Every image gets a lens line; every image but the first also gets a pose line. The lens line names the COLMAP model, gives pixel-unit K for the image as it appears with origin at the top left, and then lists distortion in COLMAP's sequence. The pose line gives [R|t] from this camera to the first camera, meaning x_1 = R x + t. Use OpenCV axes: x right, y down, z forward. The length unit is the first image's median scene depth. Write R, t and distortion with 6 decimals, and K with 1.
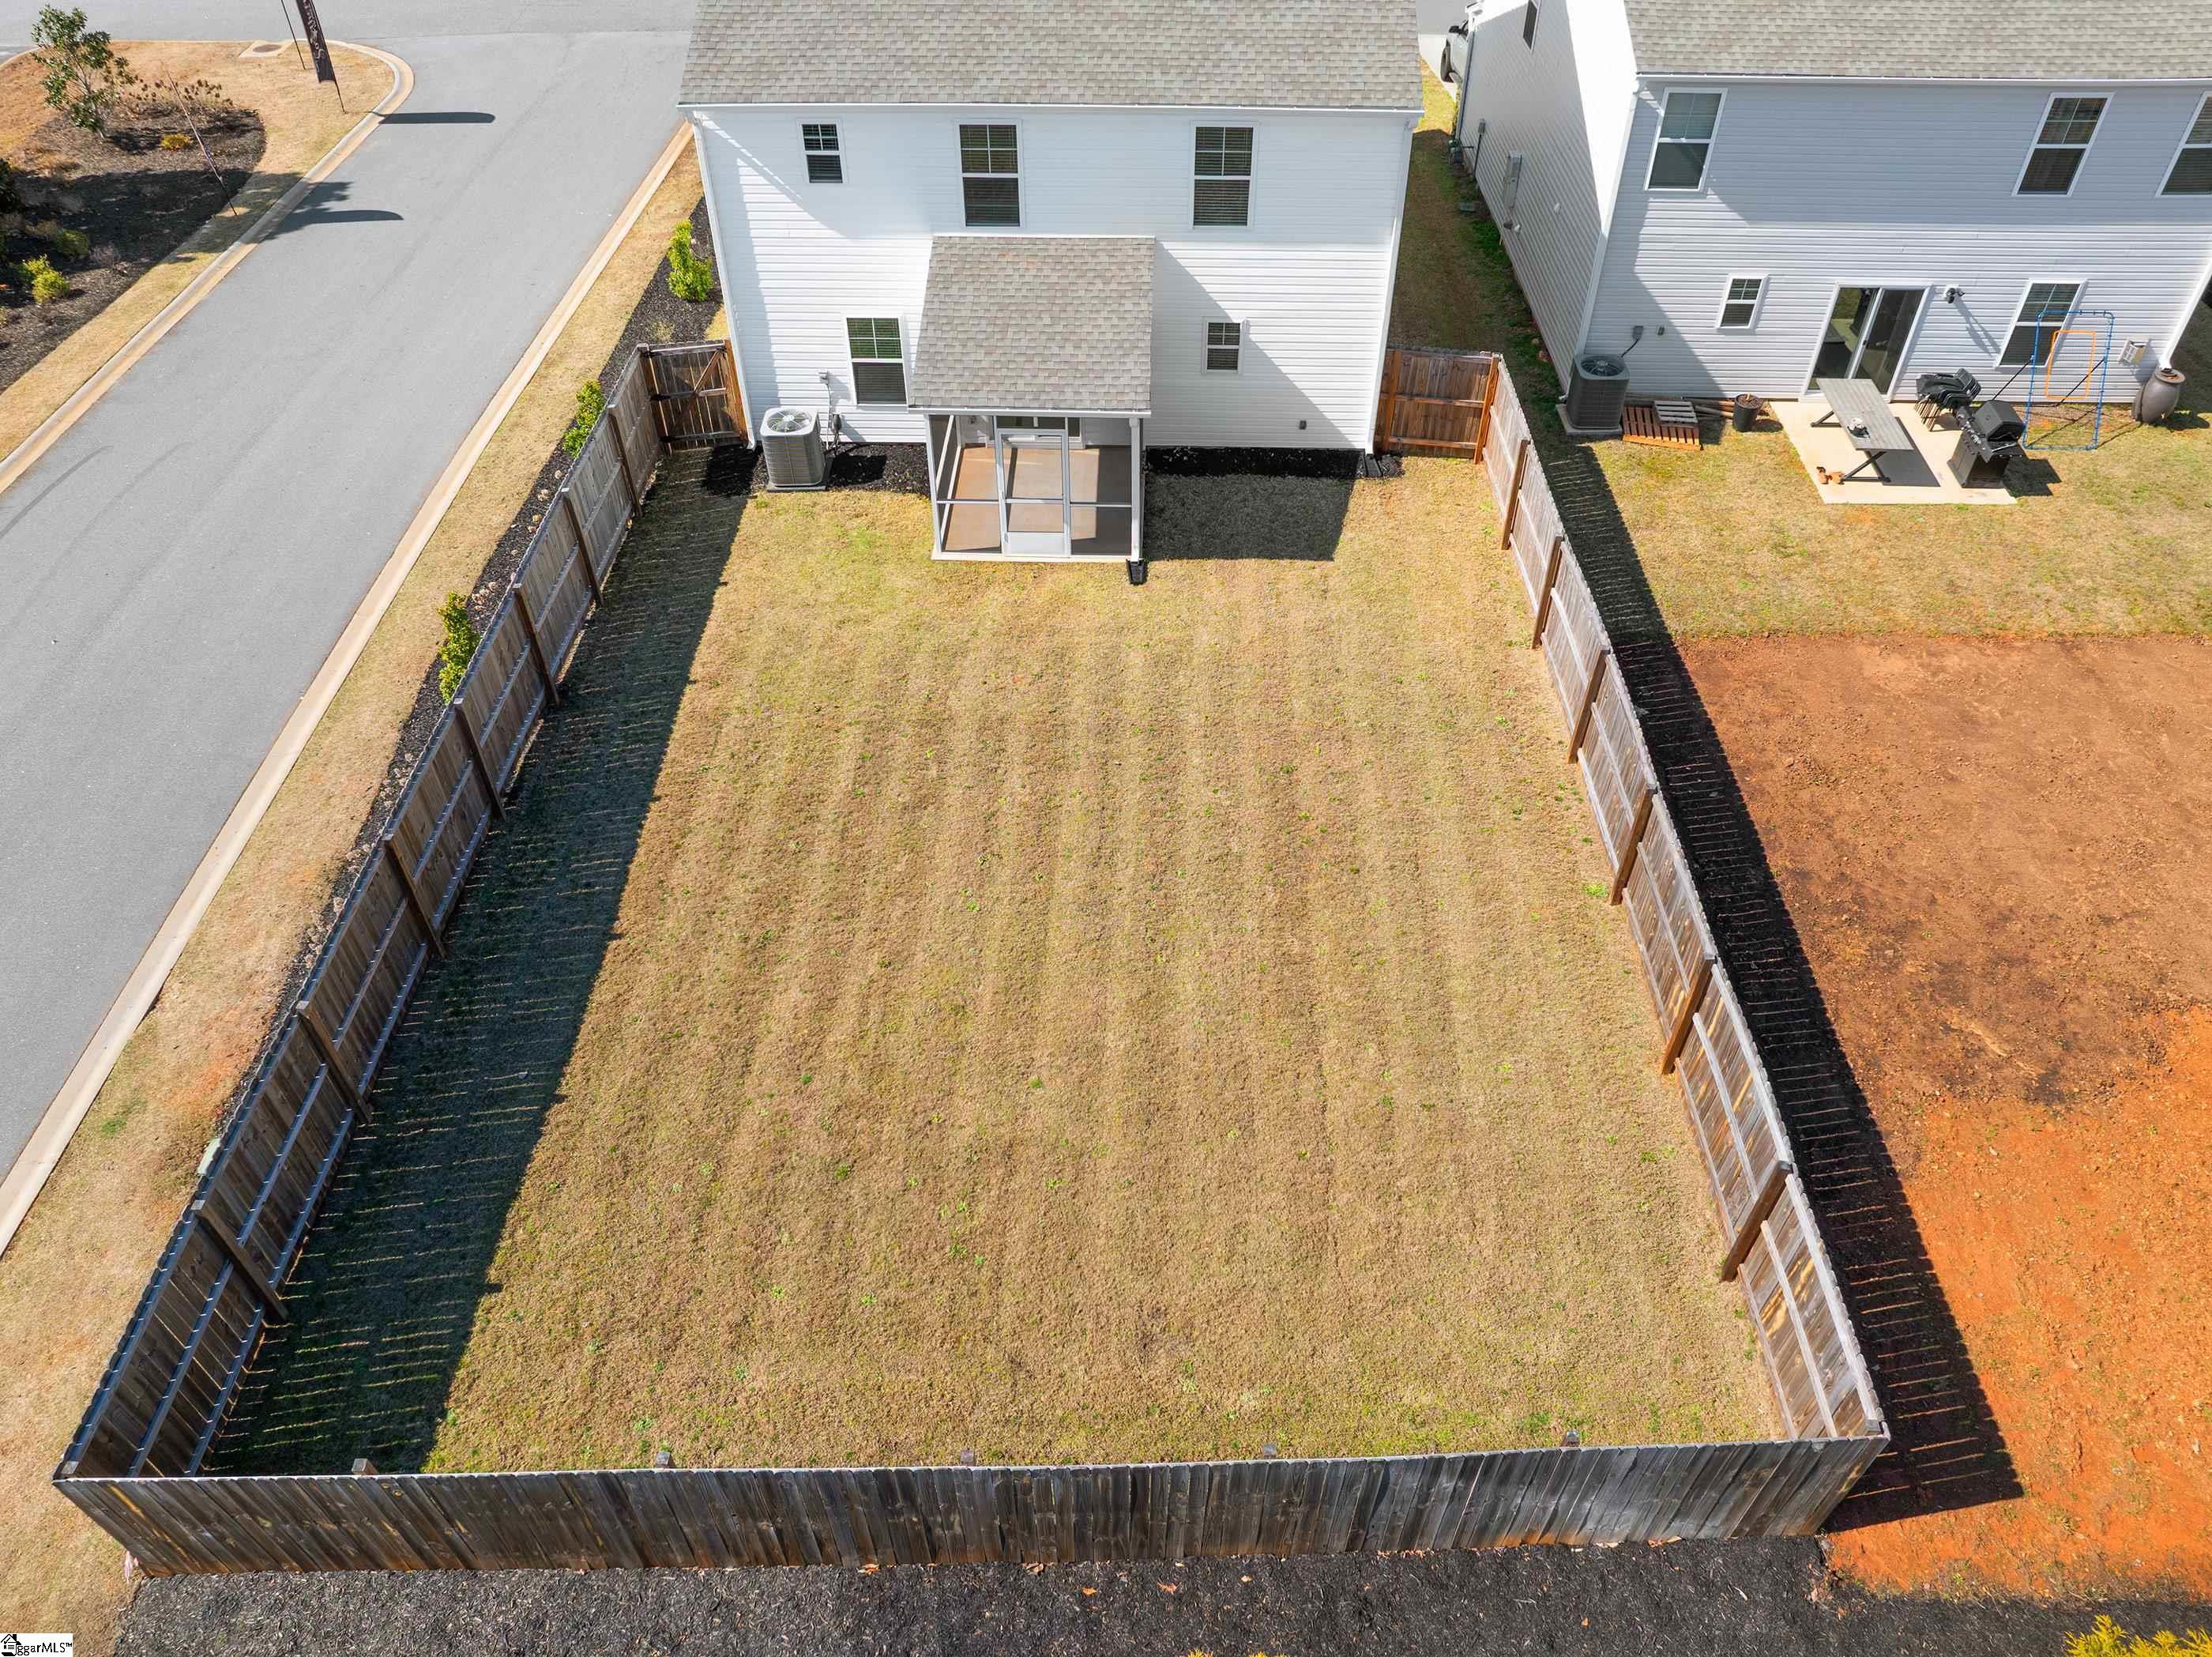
lens RADIAL K [[1552.2, 0, 1113.9], [0, 1552.2, 835.0], [0, 0, 1]] dist [-0.044088, 0.003485]
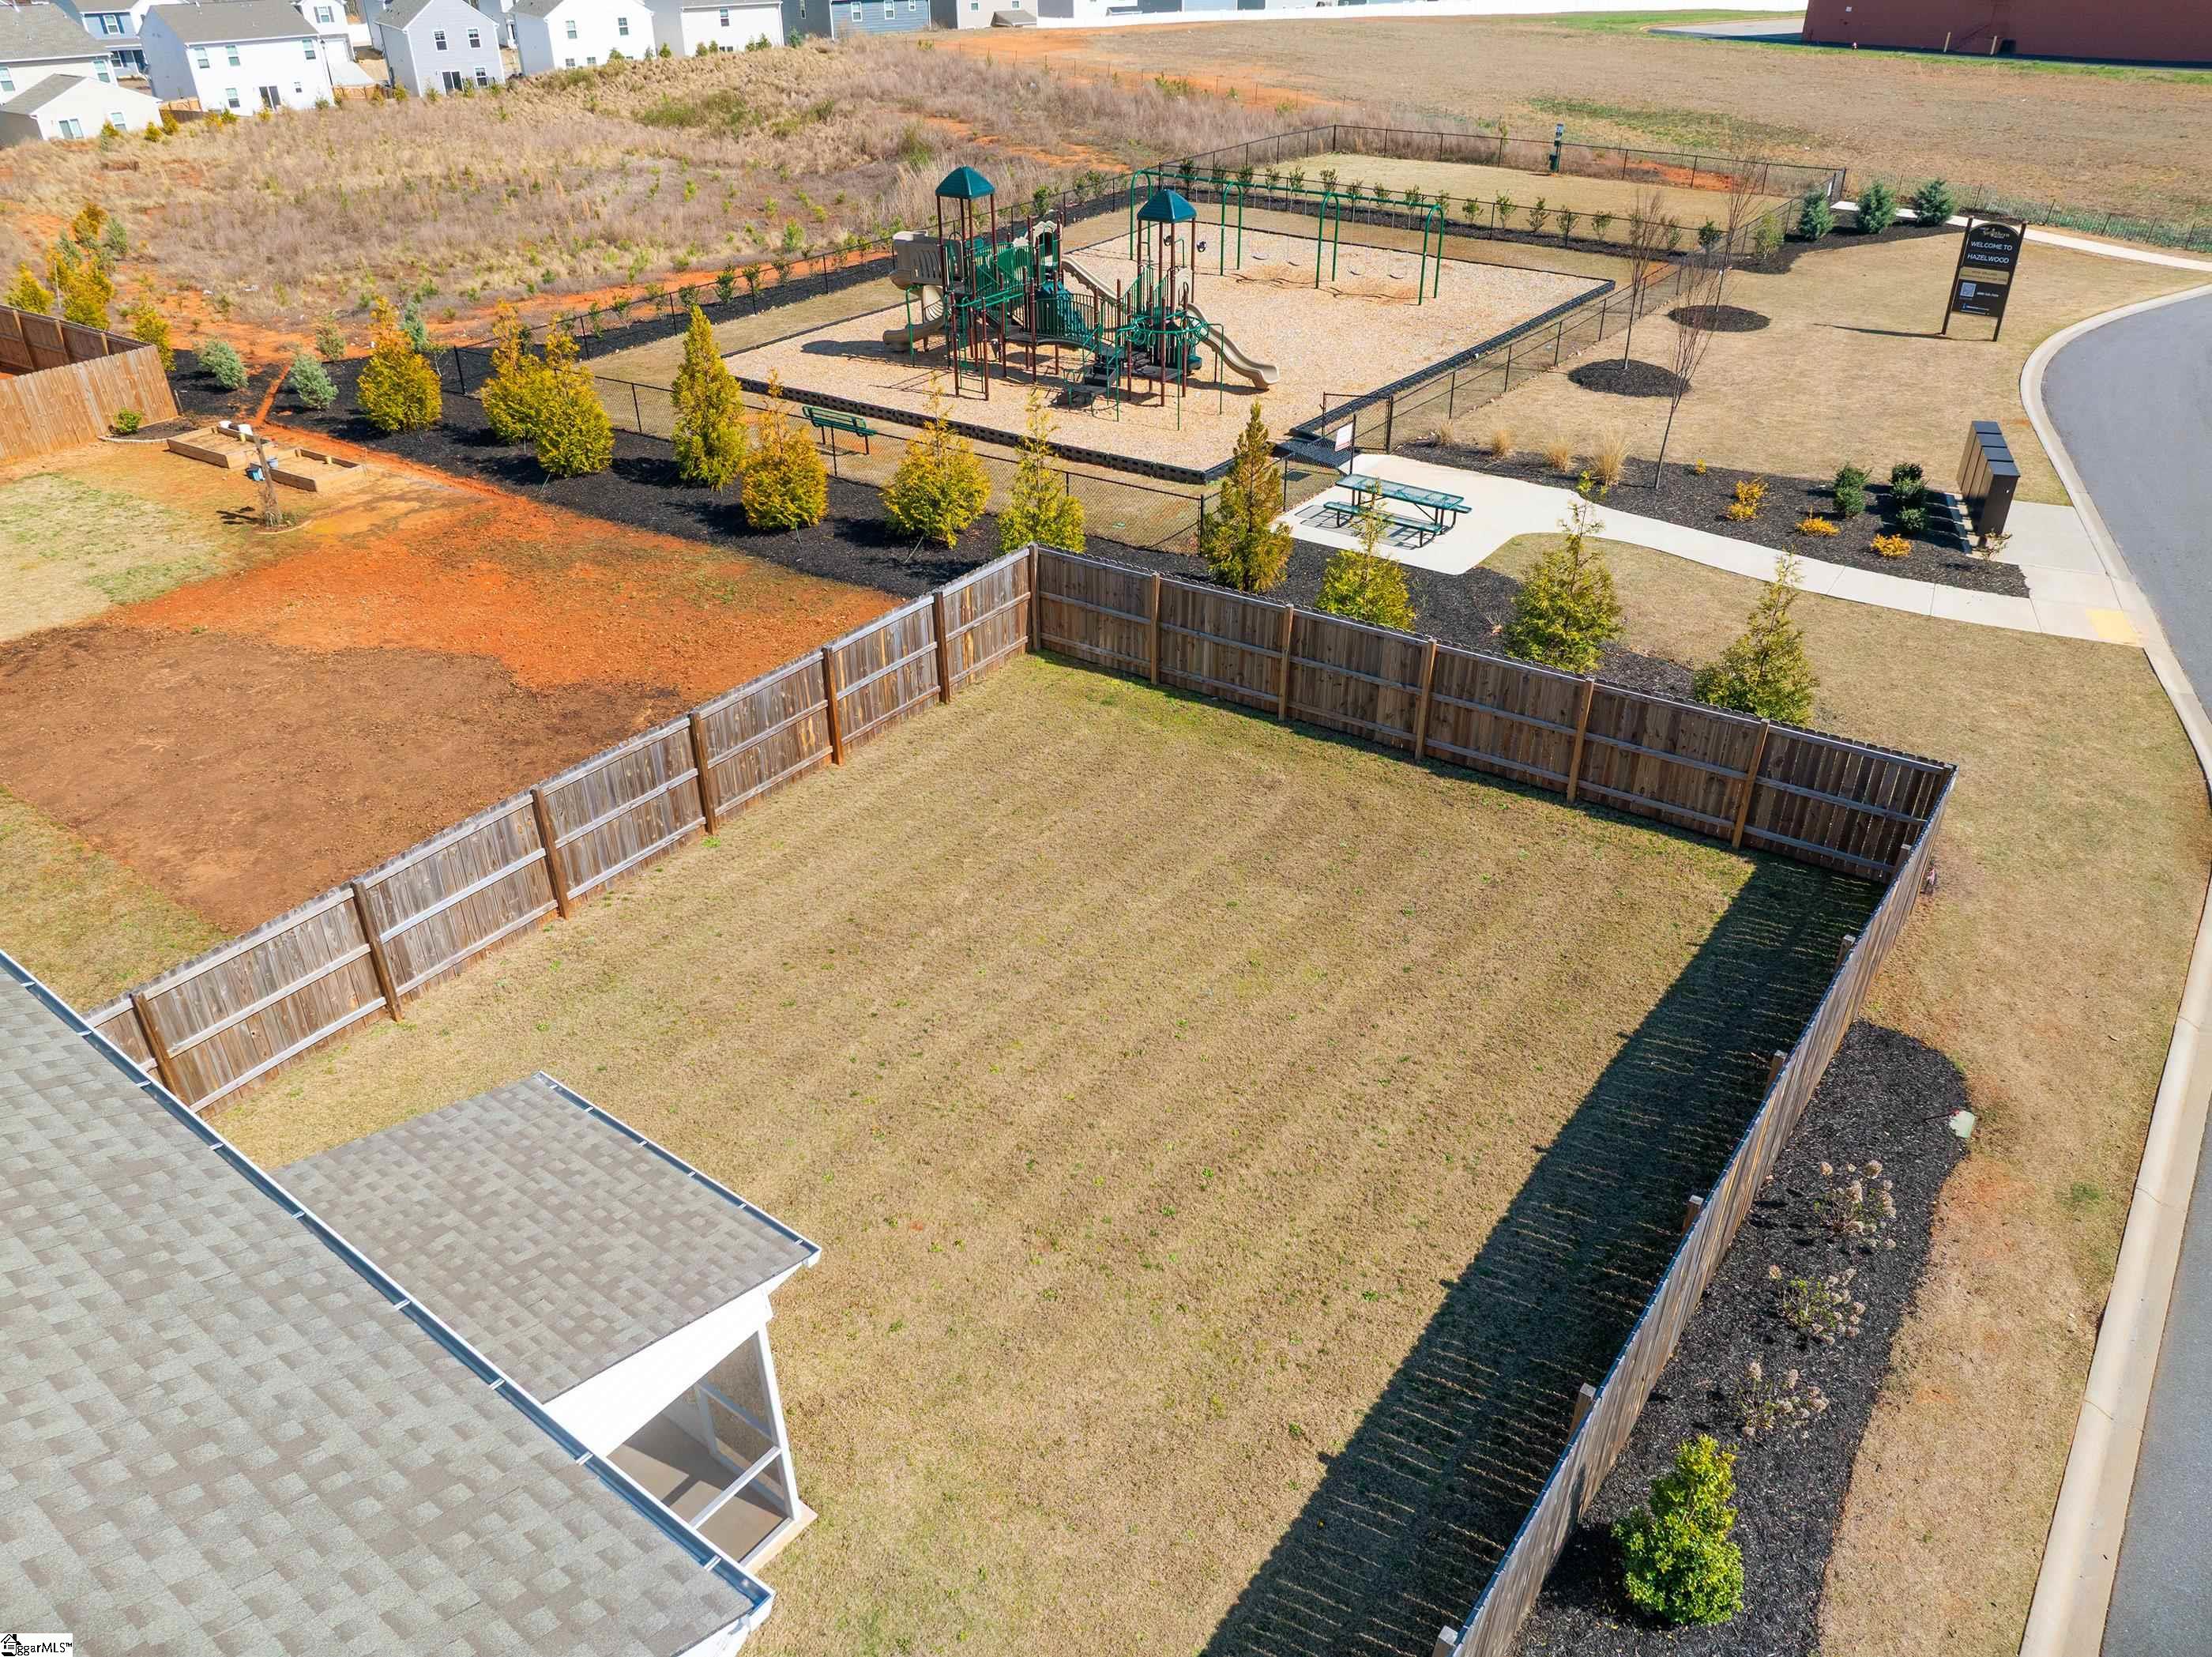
lens RADIAL K [[1552.2, 0, 1105.1], [0, 1552.2, 829.5], [0, 0, 1]] dist [-0.044088, 0.003485]
pose [[-0.815424, -0.300800, 0.494574, -0.372397], [0.413772, 0.294619, 0.861390, -0.634712], [-0.404817, 0.907039, -0.115777, 0.770253]]
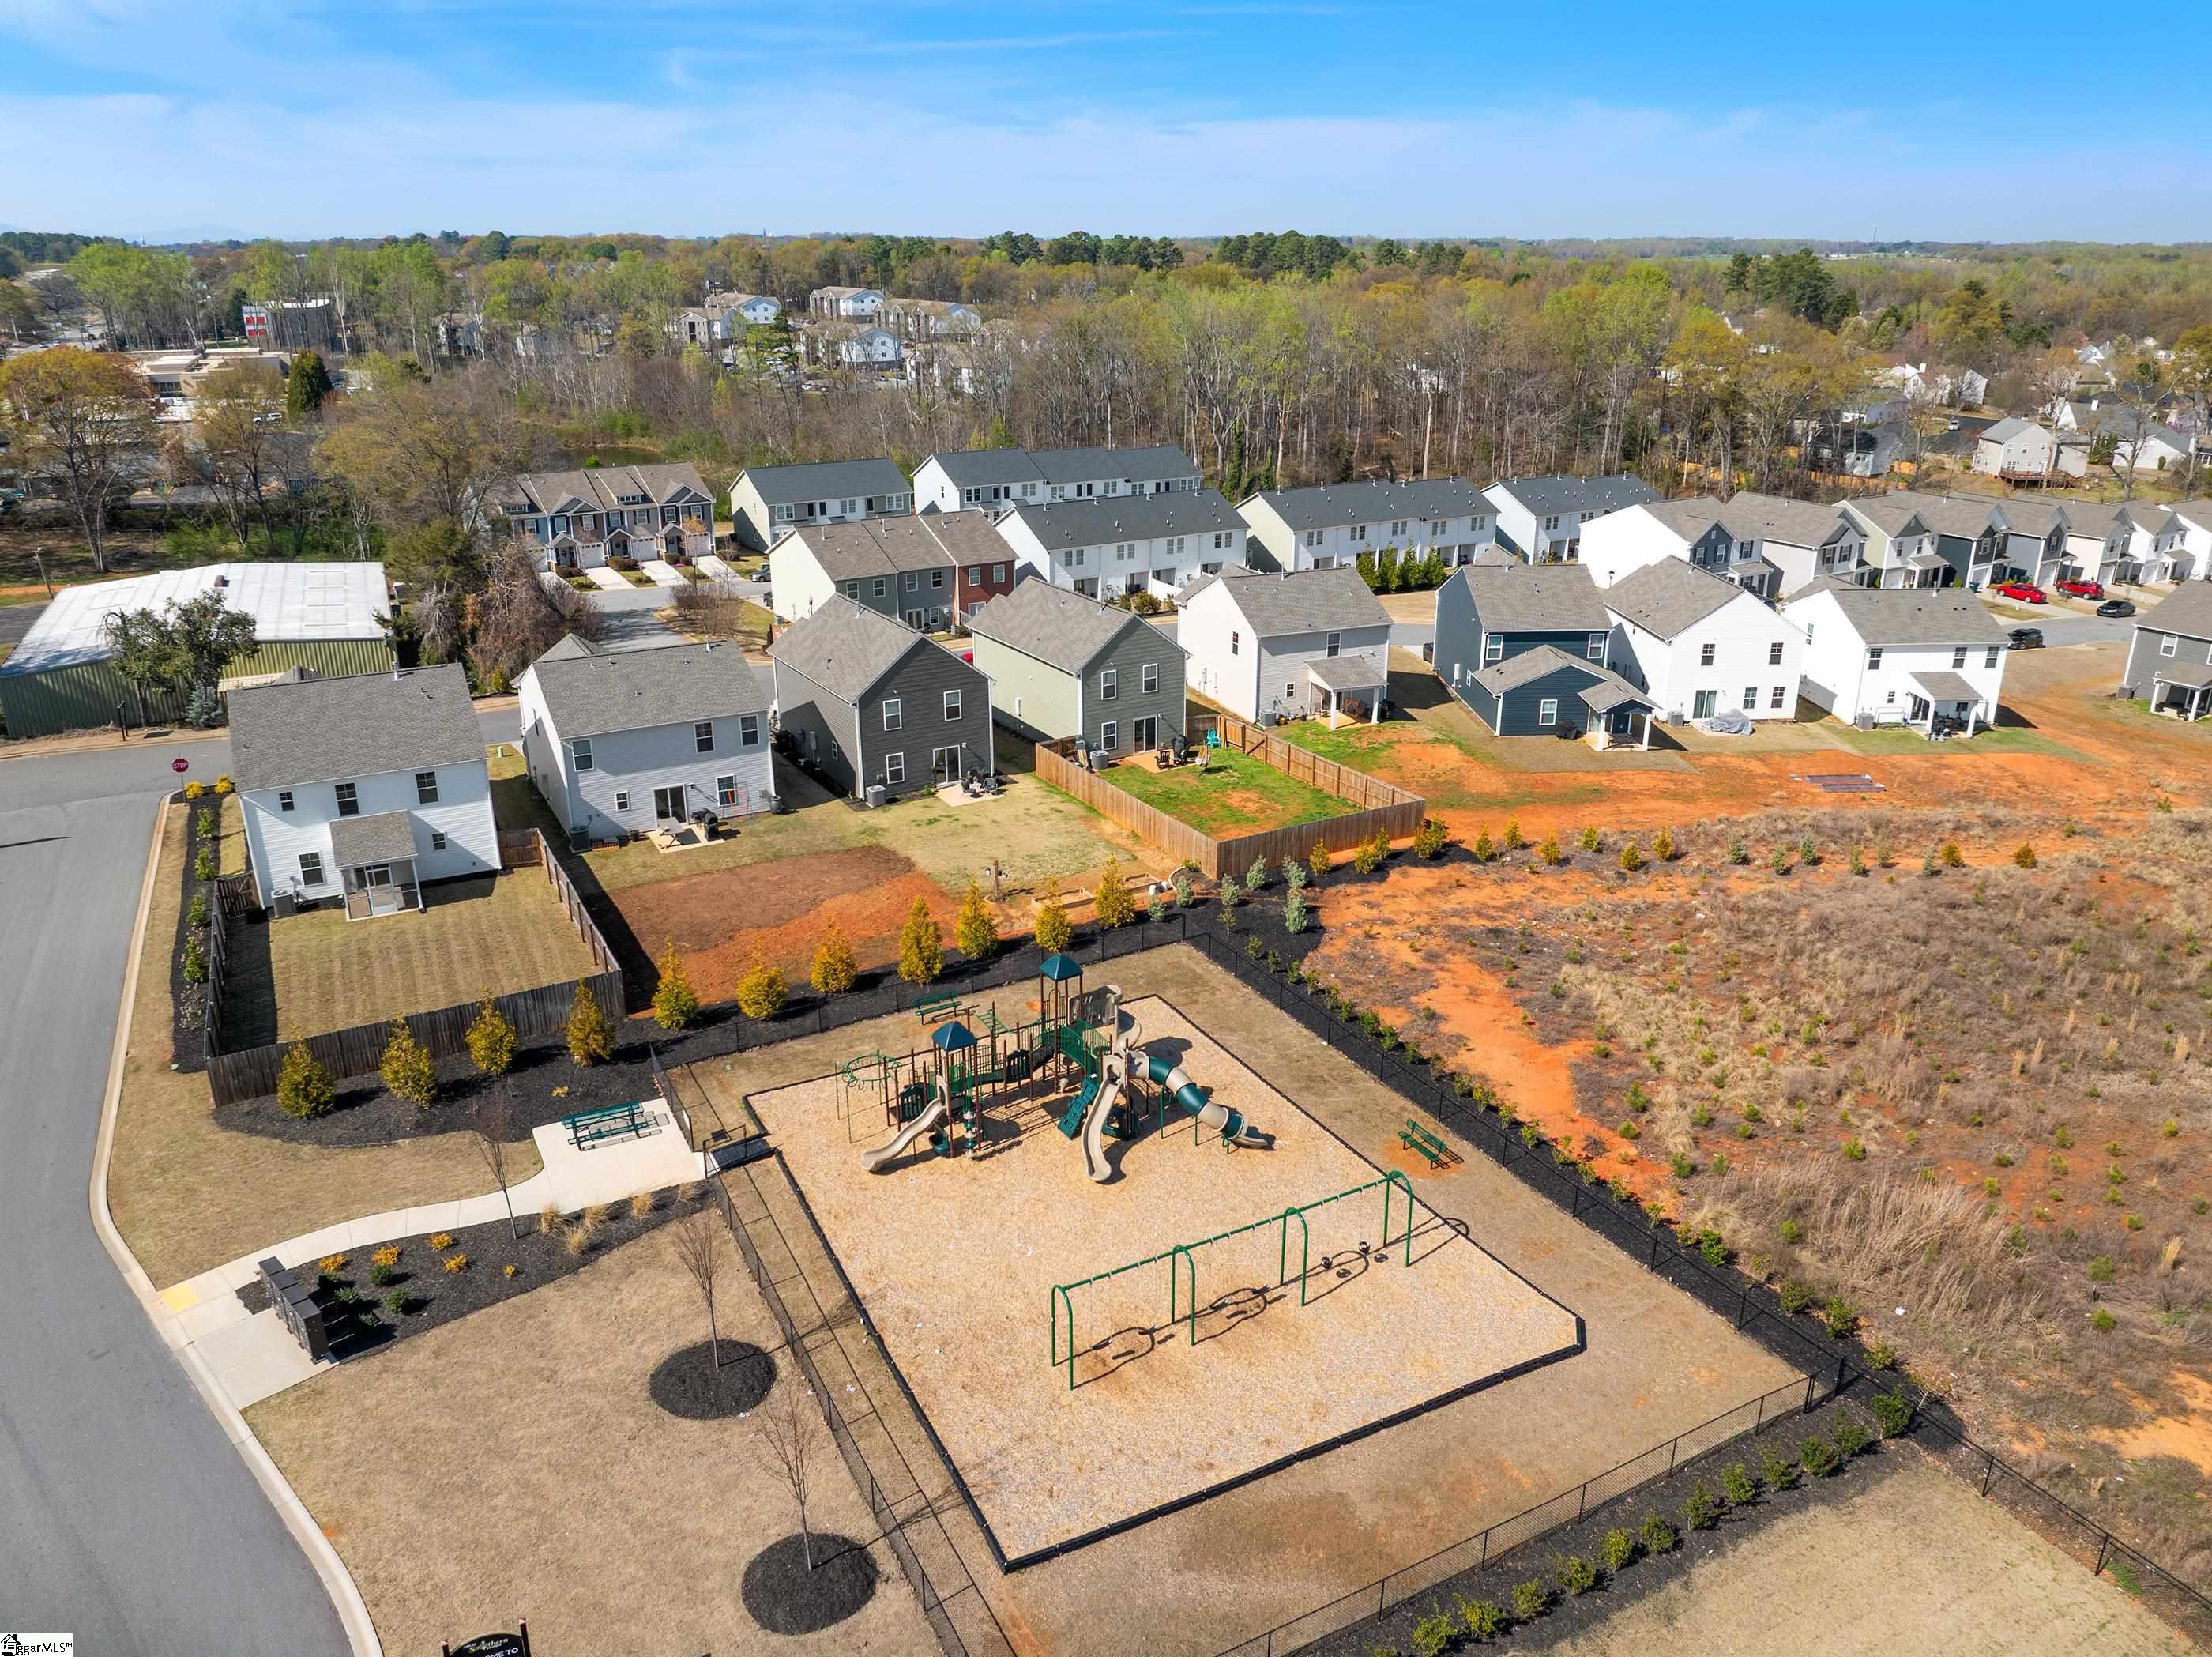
lens RADIAL K [[1552.2, 0, 1103.6], [0, 1552.2, 829.0], [0, 0, 1]] dist [-0.044088, 0.003485]
pose [[0.874052, -0.171220, 0.454662, -0.149954], [0.341023, 0.882766, -0.323152, 1.028036], [-0.346030, 0.437502, 0.829973, -1.858133]]
